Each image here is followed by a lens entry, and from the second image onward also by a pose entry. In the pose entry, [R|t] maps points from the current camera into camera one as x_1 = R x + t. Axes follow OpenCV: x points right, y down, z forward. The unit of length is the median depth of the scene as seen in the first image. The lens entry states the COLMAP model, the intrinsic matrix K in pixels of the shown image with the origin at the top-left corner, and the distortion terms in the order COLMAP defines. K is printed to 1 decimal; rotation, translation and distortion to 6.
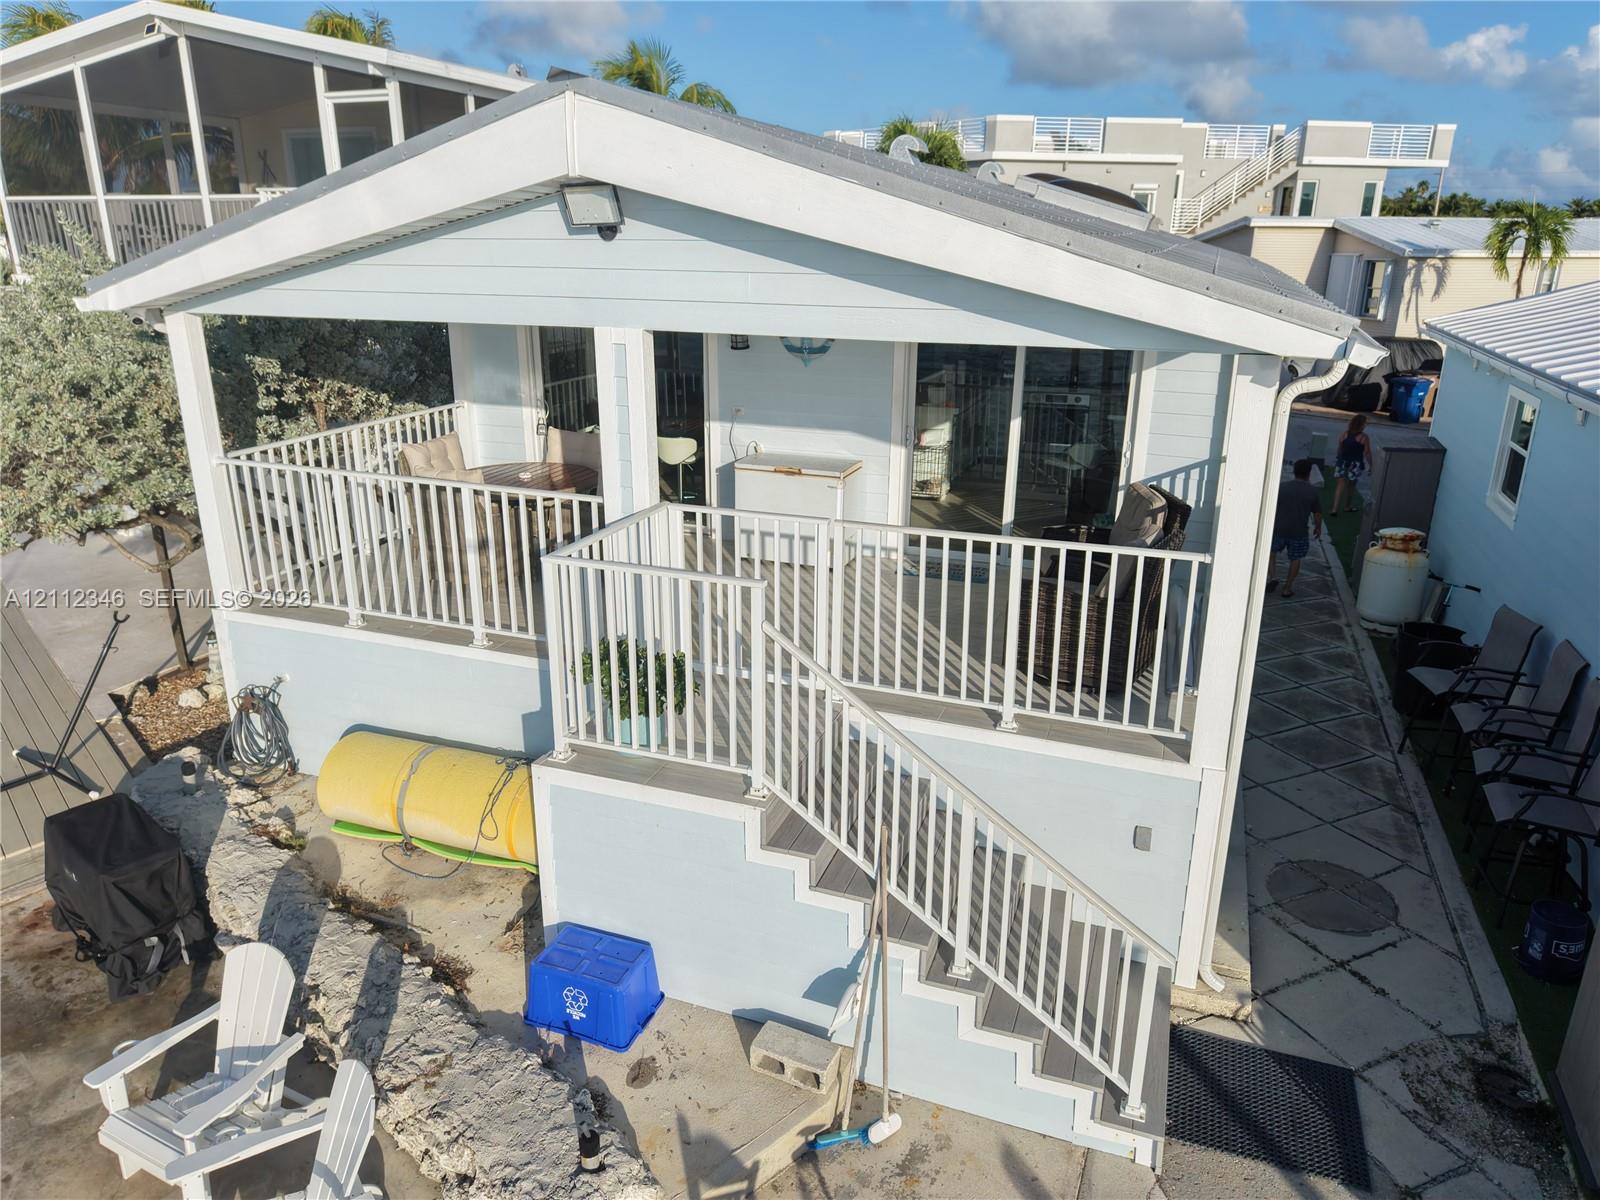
lens RADIAL K [[1077.3, 0, 800.0], [0, 1077.3, 600.0], [0, 0, 1]] dist [0.012932, -0.000147]
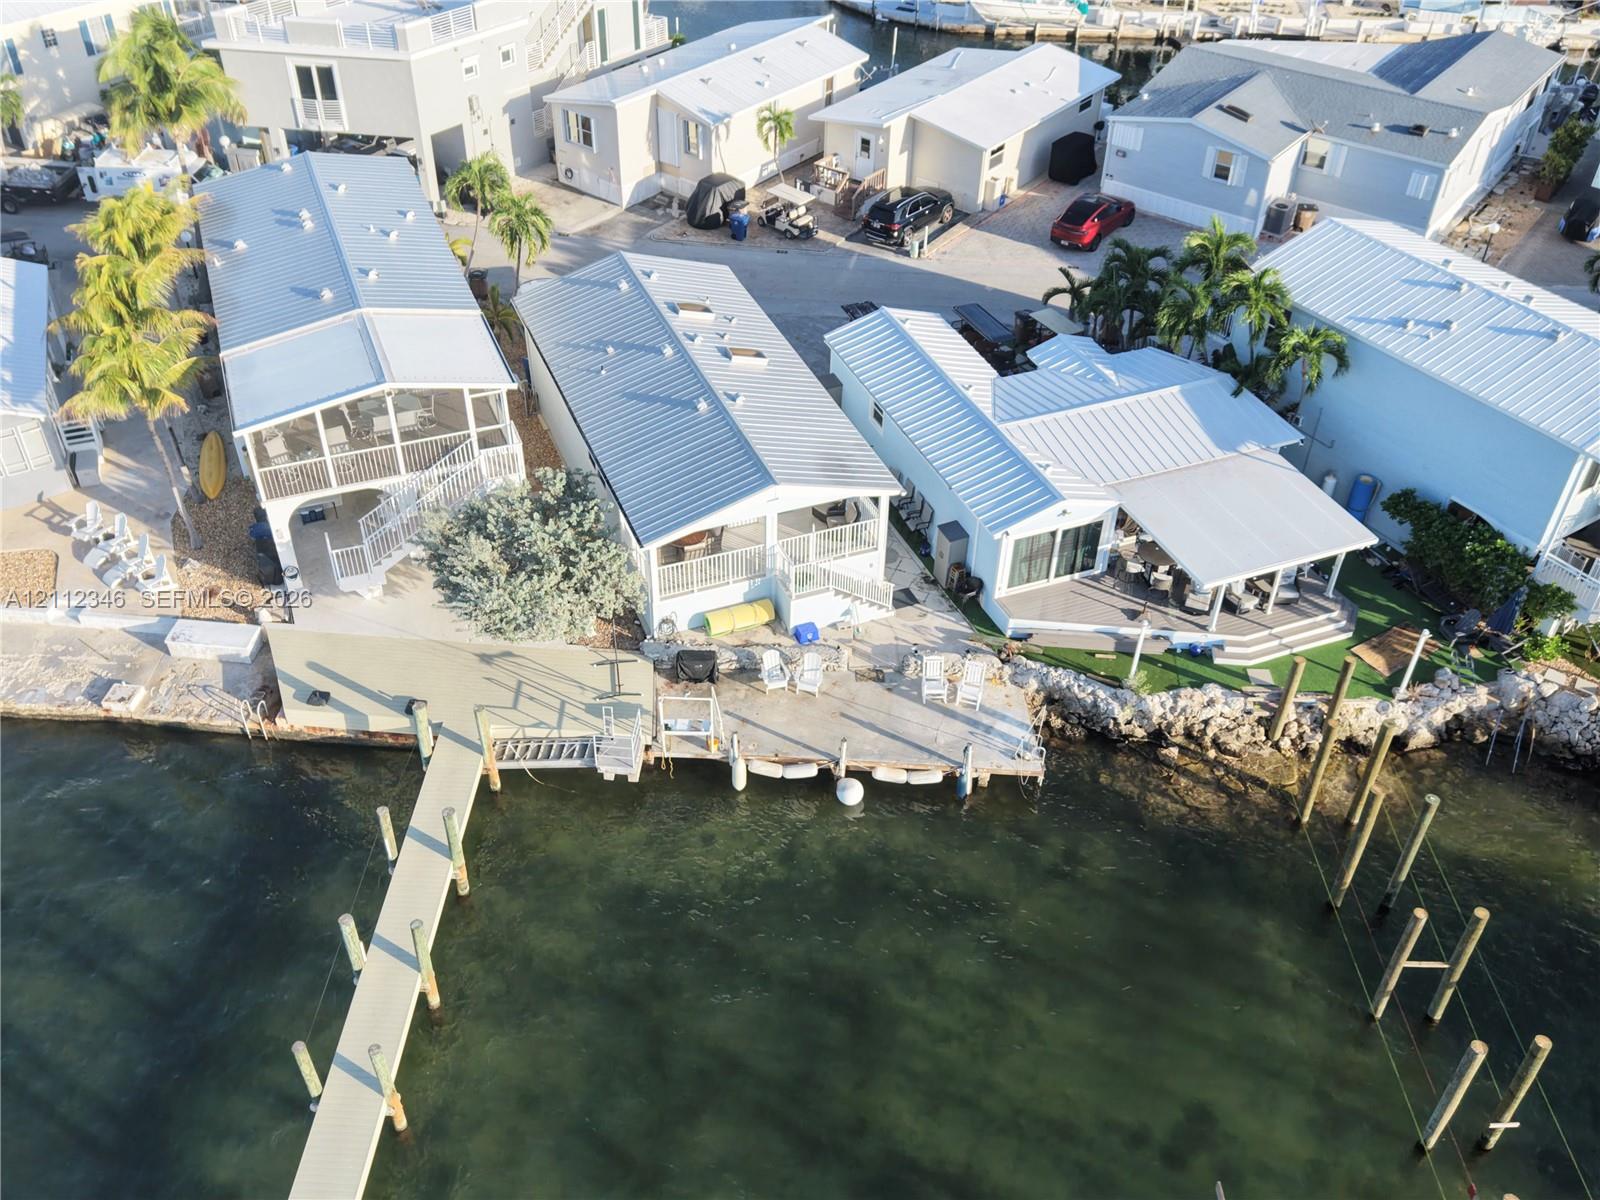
lens RADIAL K [[1077.3, 0, 800.0], [0, 1077.3, 600.0], [0, 0, 1]] dist [0.012932, -0.000147]
pose [[0.747485, -0.425296, 0.510284, -2.913984], [0.216376, 0.882167, 0.418285, -2.056904], [-0.628050, -0.202249, 0.751431, -2.995923]]
